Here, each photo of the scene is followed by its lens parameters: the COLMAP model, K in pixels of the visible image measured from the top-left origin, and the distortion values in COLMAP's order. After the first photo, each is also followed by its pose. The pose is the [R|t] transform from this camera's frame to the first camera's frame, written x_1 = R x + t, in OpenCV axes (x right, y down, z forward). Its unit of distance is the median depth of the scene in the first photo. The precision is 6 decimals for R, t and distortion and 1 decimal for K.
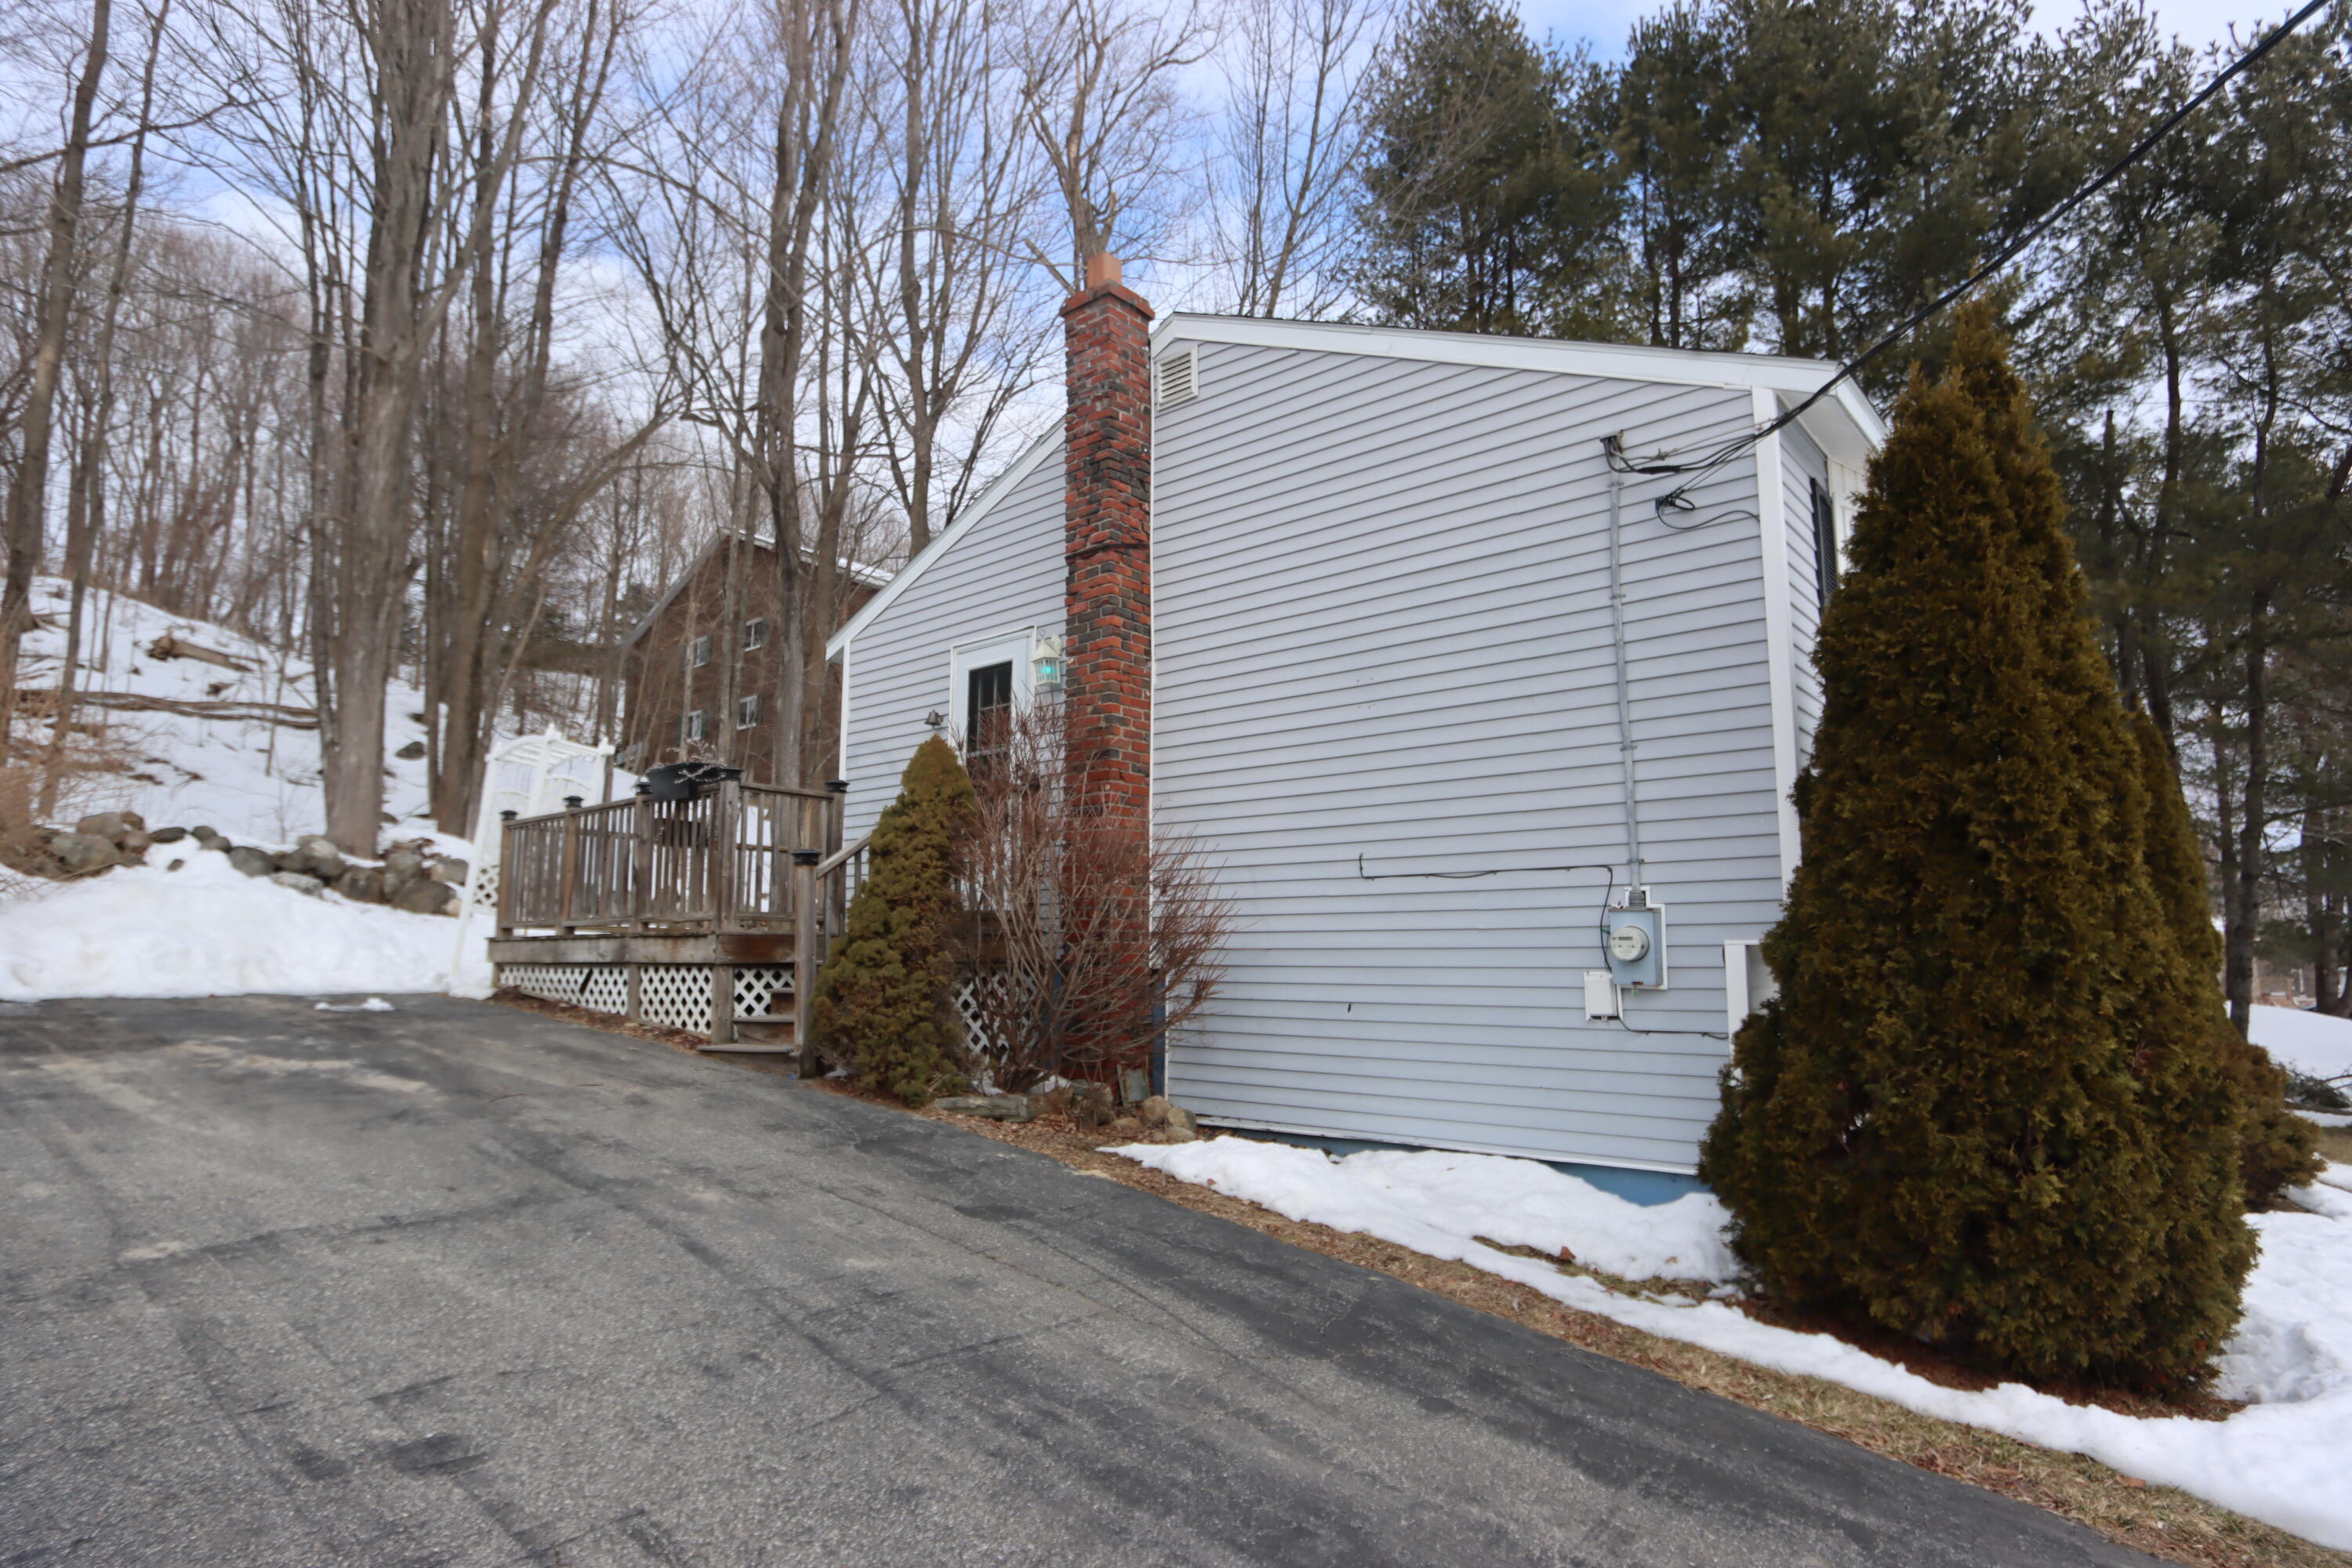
lens RADIAL K [[1300.2, 0, 1174.2], [0, 1300.2, 785.3], [0, 0, 1]] dist [0.001209, 0.000880]
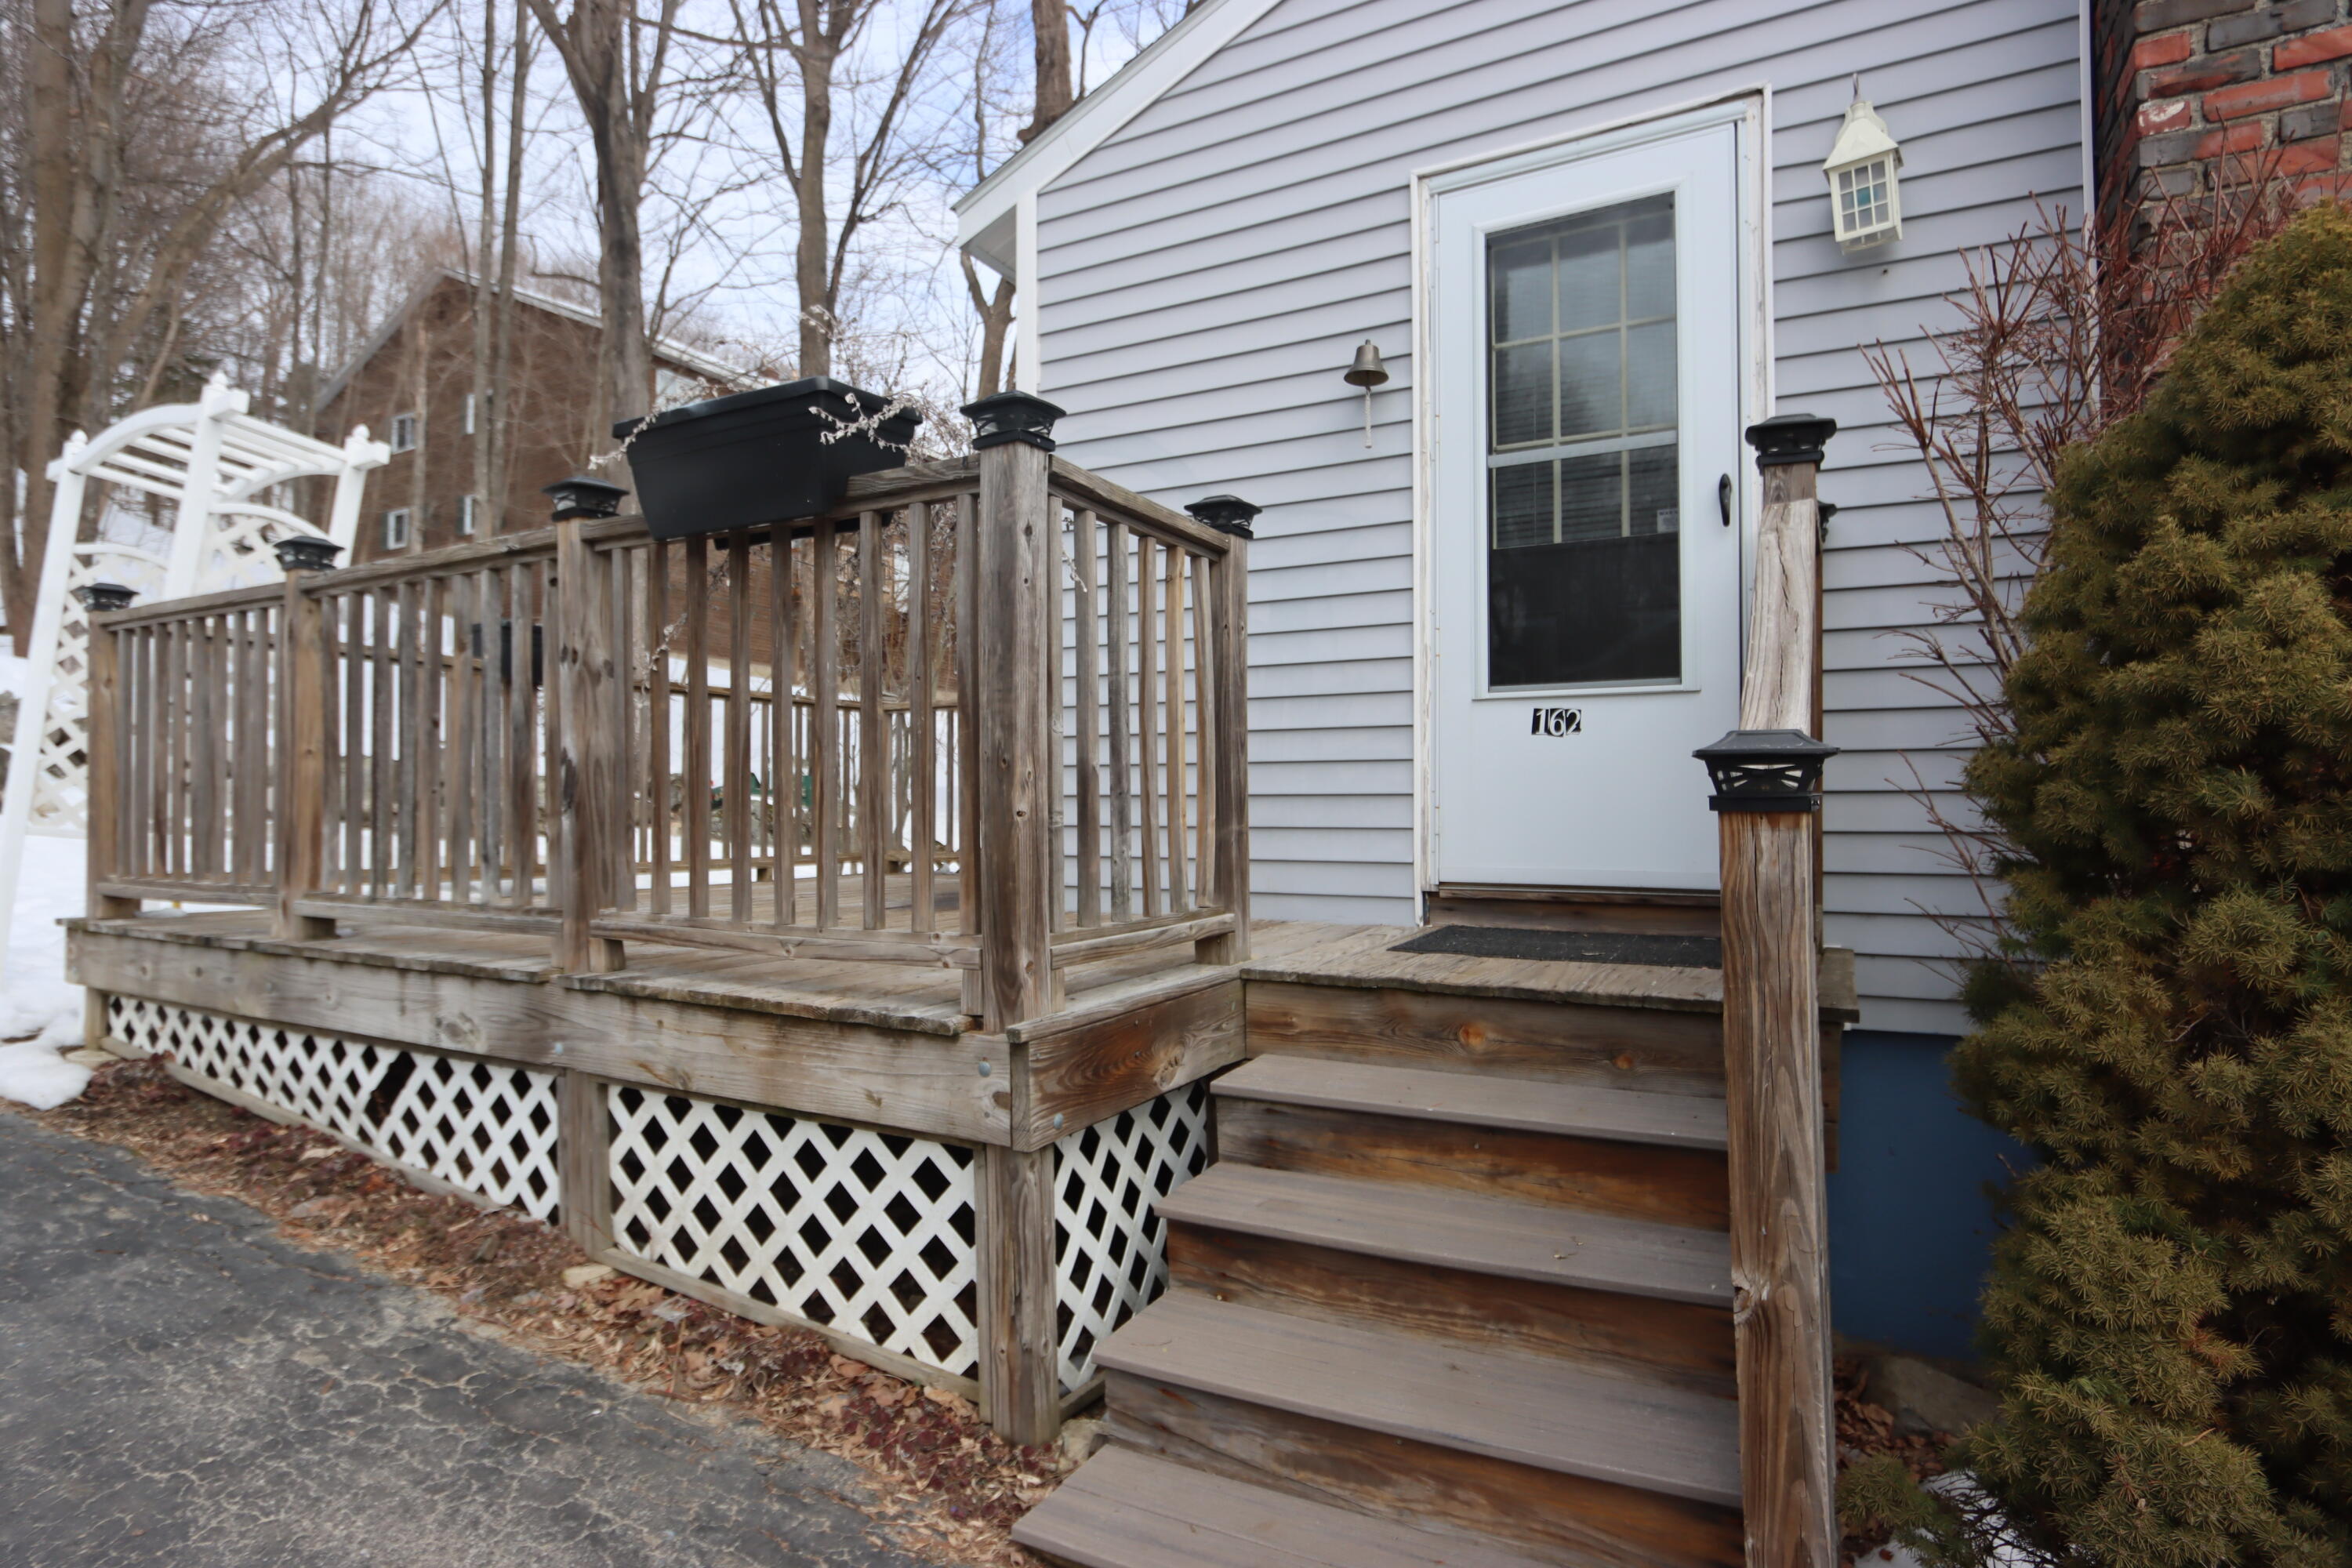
lens RADIAL K [[1300.2, 0, 1178.8], [0, 1300.2, 785.9], [0, 0, 1]] dist [0.001209, 0.000880]
pose [[0.980815, 0.003100, 0.194917, -0.297259], [-0.025655, 0.993229, 0.113302, 0.027945], [-0.193246, -0.116129, 0.974254, 0.600398]]
